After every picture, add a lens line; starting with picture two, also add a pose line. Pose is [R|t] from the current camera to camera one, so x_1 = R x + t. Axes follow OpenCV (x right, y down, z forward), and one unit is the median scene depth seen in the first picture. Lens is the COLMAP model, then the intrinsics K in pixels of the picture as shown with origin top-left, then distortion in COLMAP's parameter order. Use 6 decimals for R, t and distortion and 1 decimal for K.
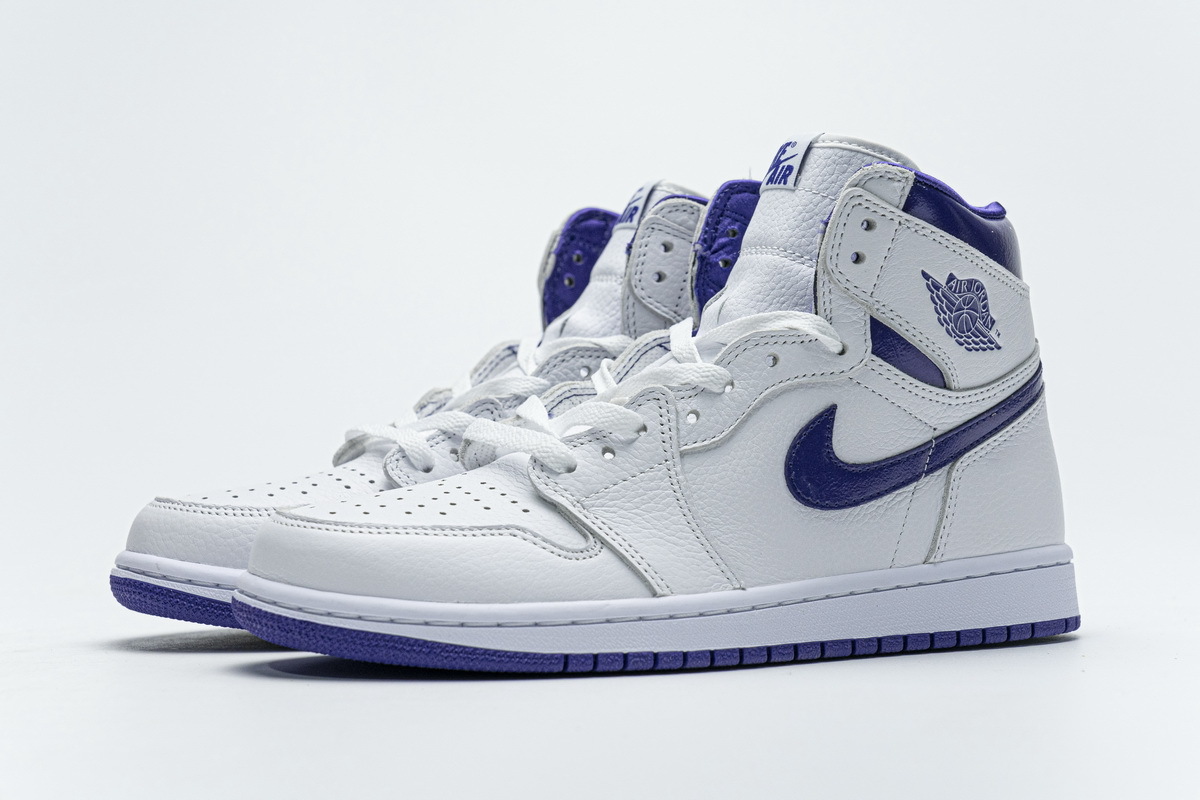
lens RADIAL K [[2342.5, 0, 600.0], [0, 2342.5, 400.0], [0, 0, 1]] dist [0.022919, -0.033149]
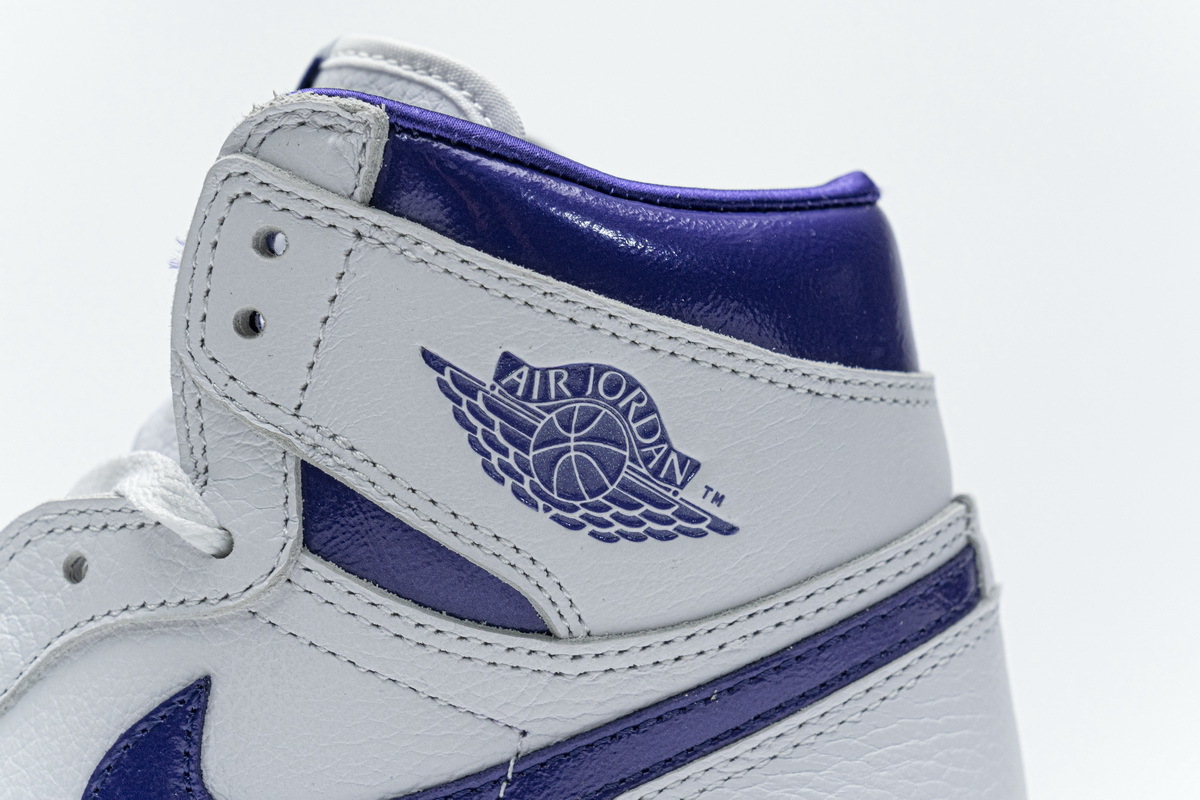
lens RADIAL K [[2342.5, 0, 600.0], [0, 2342.5, 400.0], [0, 0, 1]] dist [0.022919, -0.033149]
pose [[0.863192, -0.015639, -0.504634, 0.367118], [0.005583, 0.999755, -0.021433, -0.037368], [0.504845, 0.015684, 0.863067, 0.664085]]
